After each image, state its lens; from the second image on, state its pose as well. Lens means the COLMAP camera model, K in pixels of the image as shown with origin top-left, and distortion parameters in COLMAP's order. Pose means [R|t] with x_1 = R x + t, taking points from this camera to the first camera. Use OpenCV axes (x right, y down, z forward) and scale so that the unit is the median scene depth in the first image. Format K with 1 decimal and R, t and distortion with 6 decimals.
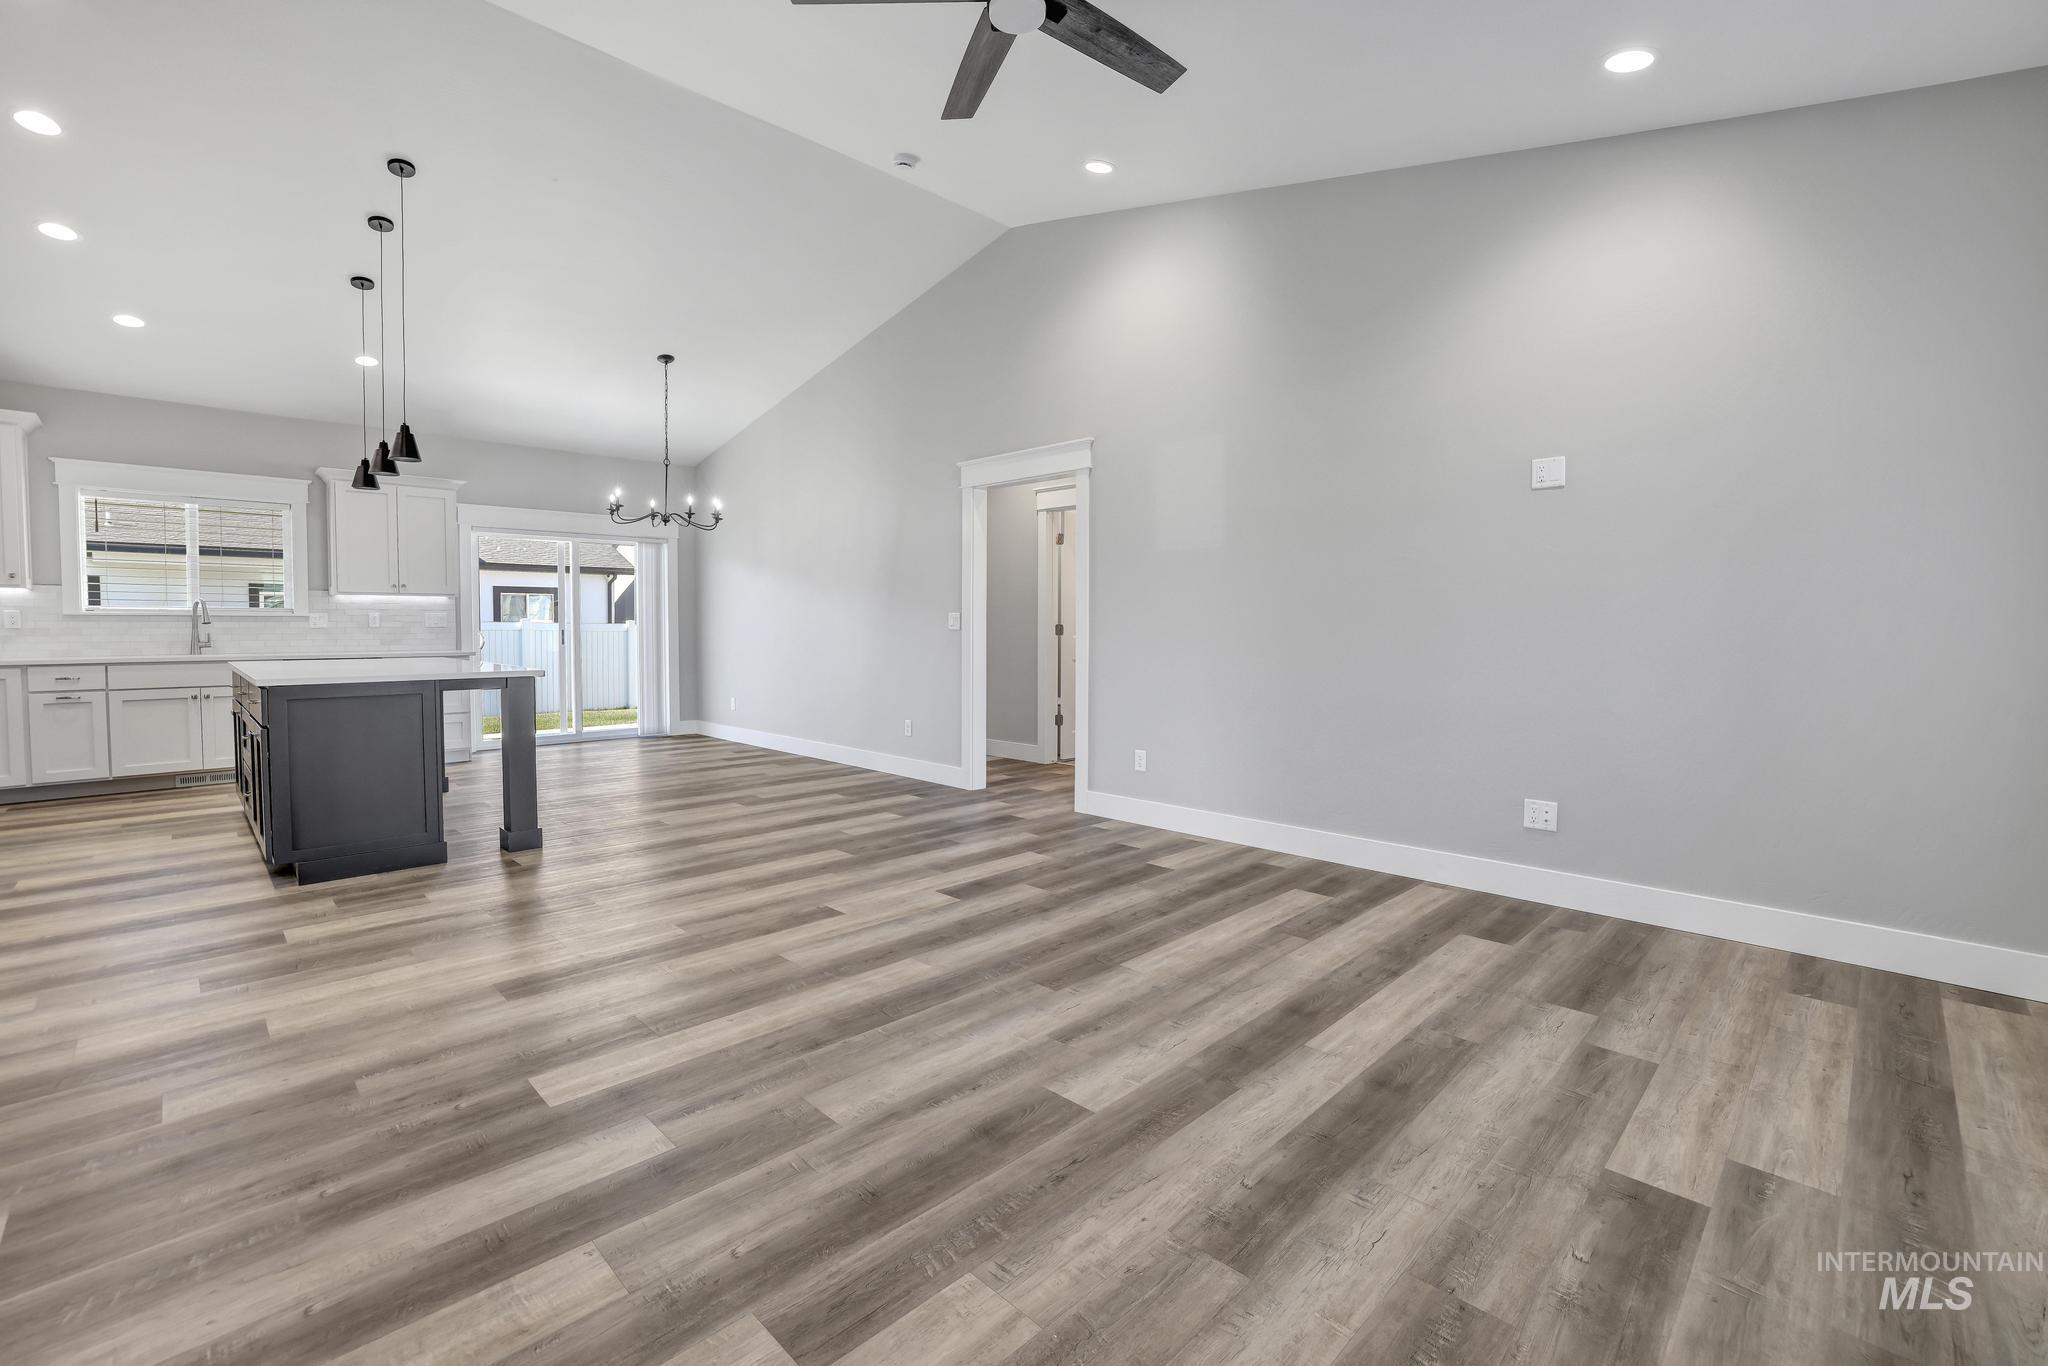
lens RADIAL K [[886.5, 0, 1001.4], [0, 886.5, 657.6], [0, 0, 1]] dist [-0.047734, 0.019284]
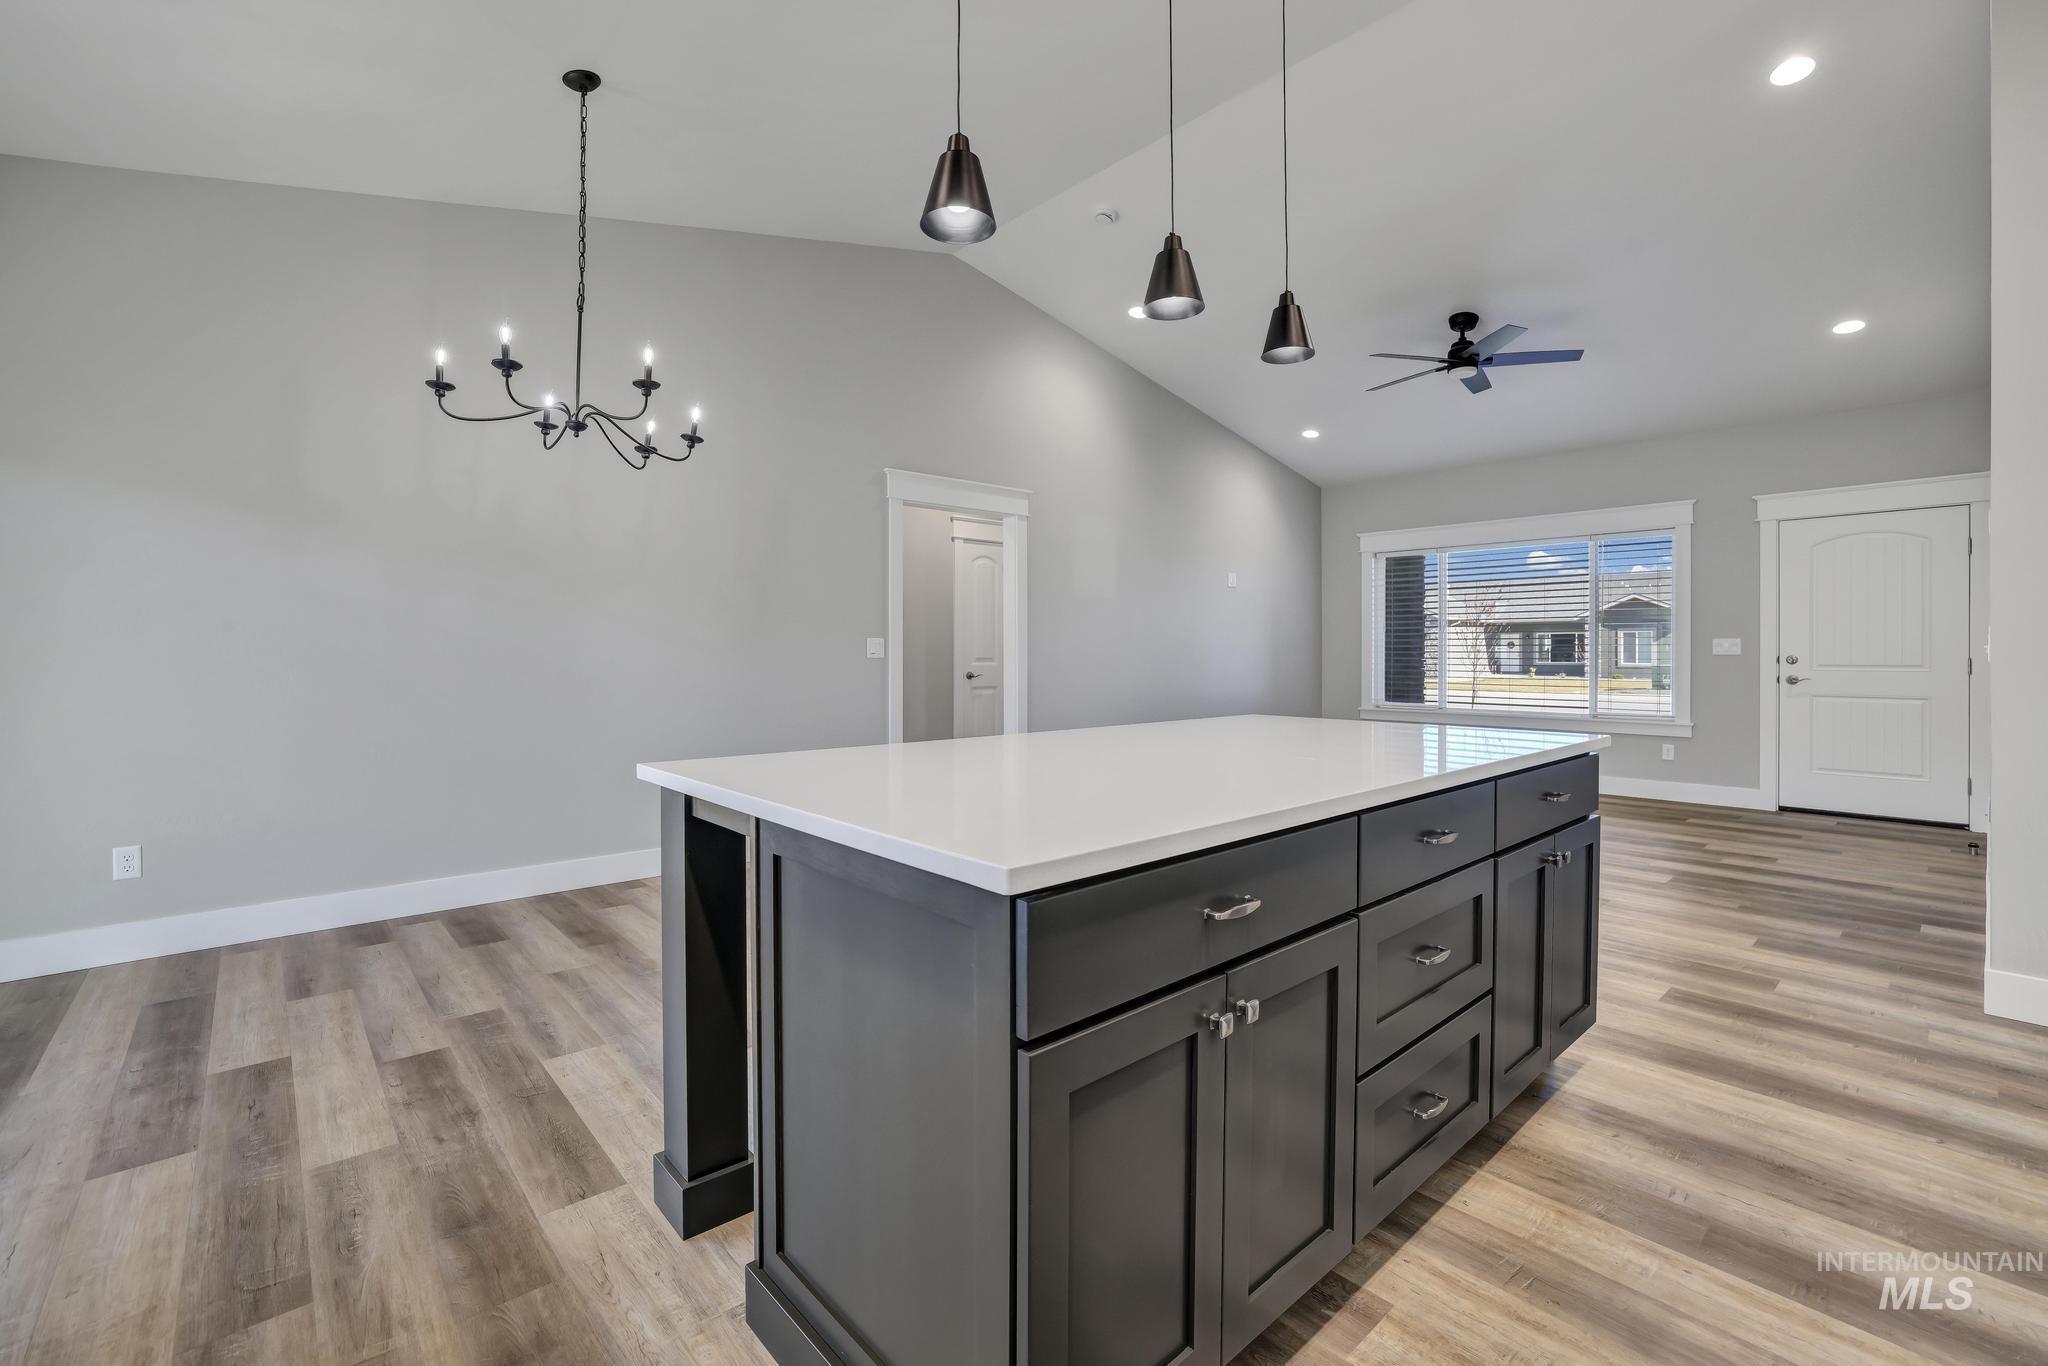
lens RADIAL K [[886.5, 0, 1001.4], [0, 886.5, 657.6], [0, 0, 1]] dist [-0.047734, 0.019284]
pose [[0.050268, -0.010804, 0.998677, -1.796705], [0.037403, 0.999260, 0.008927, -0.070484], [-0.998035, 0.036905, 0.050635, 1.675335]]
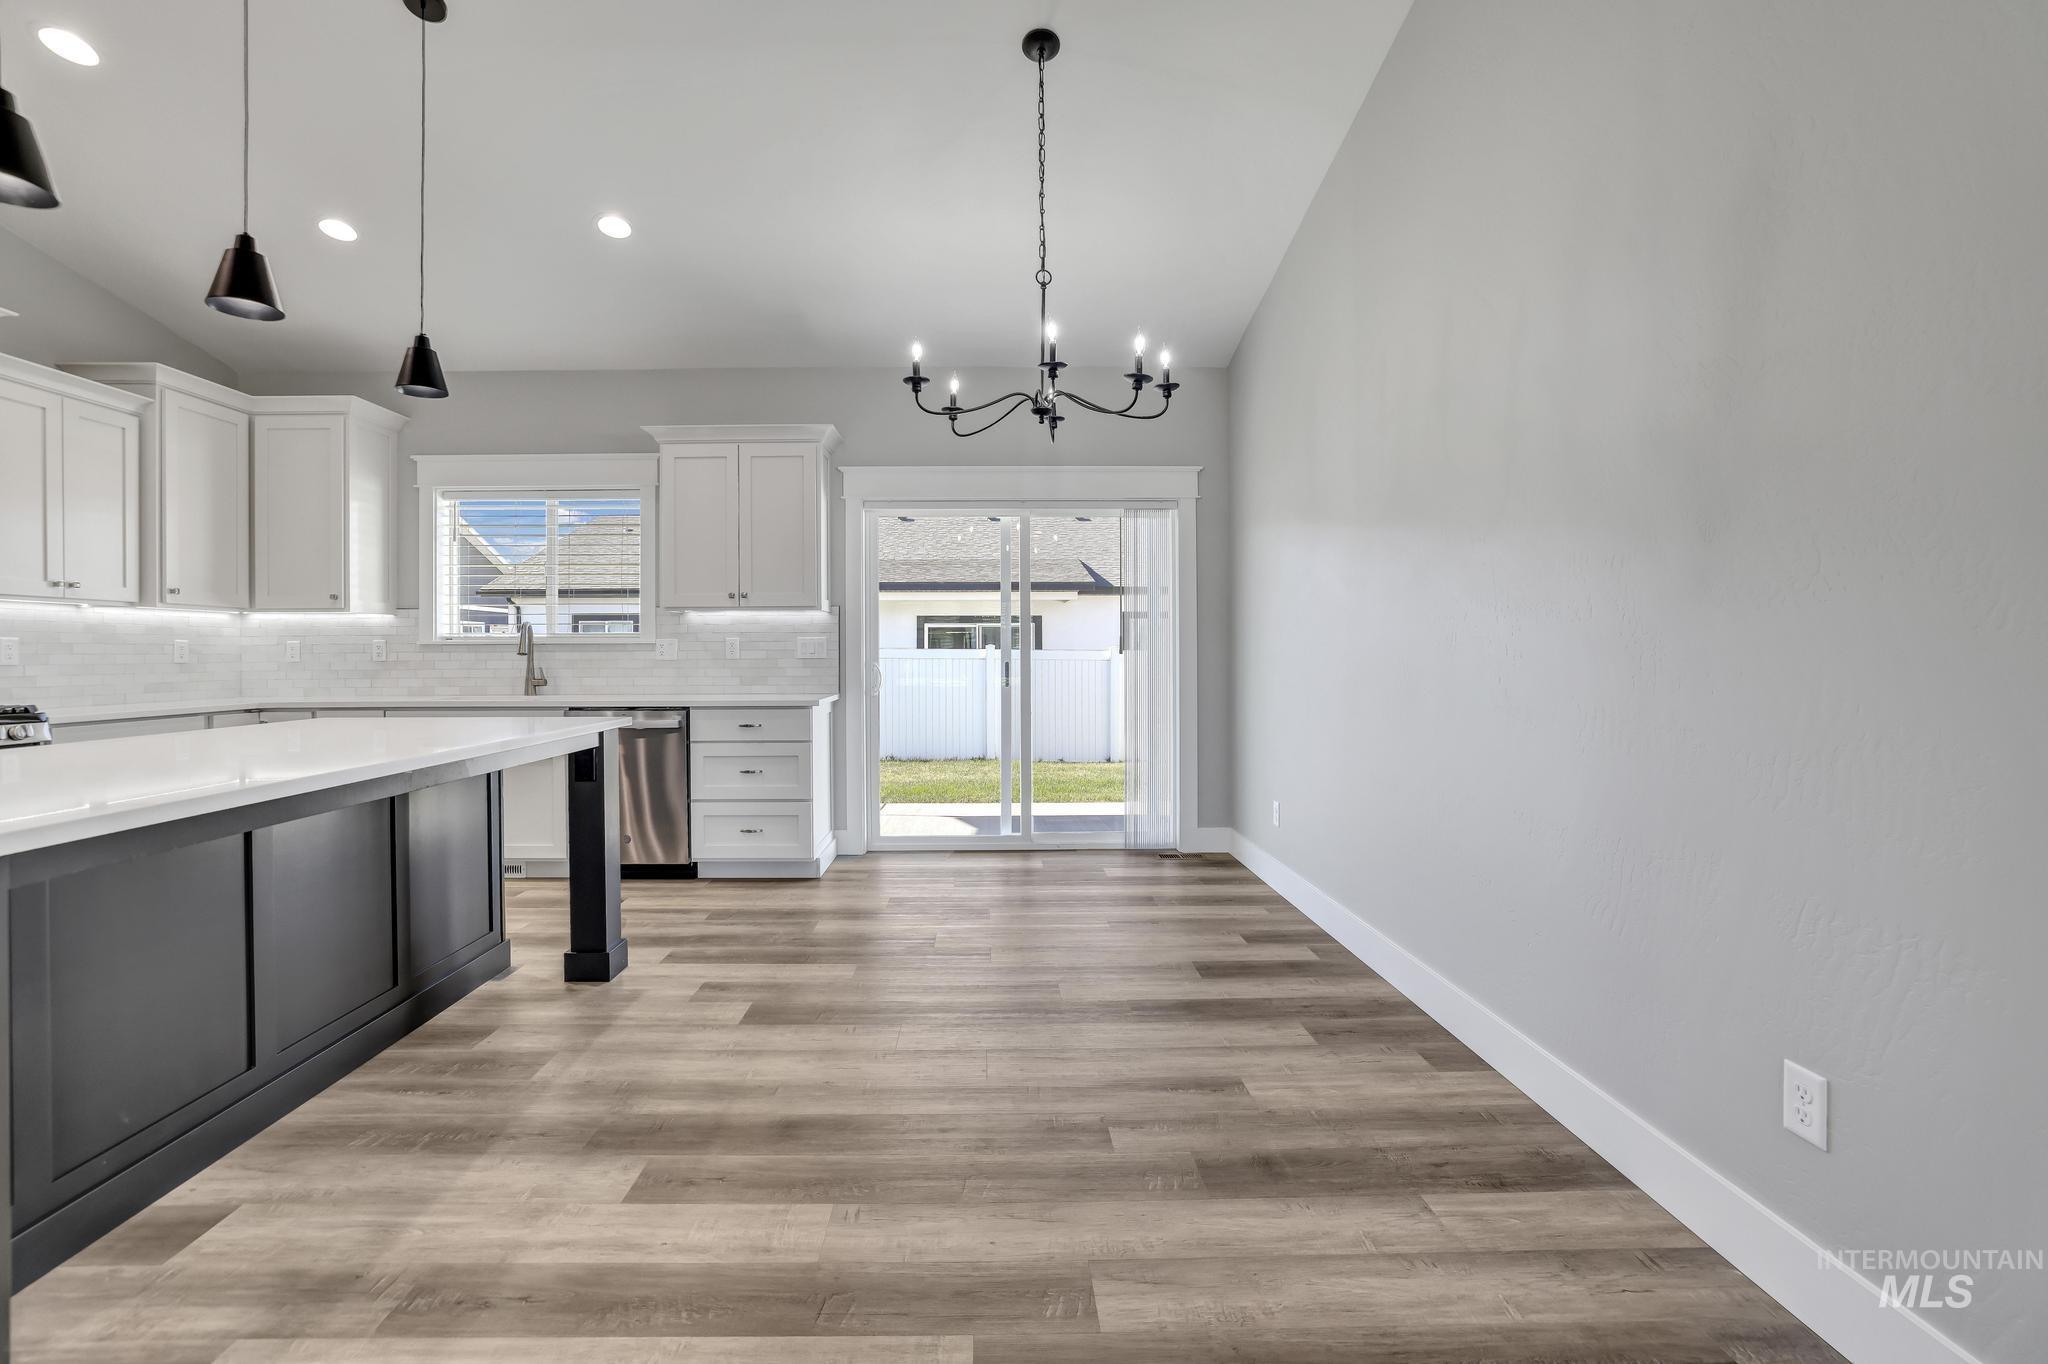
lens RADIAL K [[886.5, 0, 1001.4], [0, 886.5, 656.6], [0, 0, 1]] dist [-0.047734, 0.019284]
pose [[0.729115, -0.005080, -0.684372, -0.222058], [-0.019920, 0.999391, -0.028640, -0.049298], [0.684101, 0.034515, 0.728570, 1.496677]]
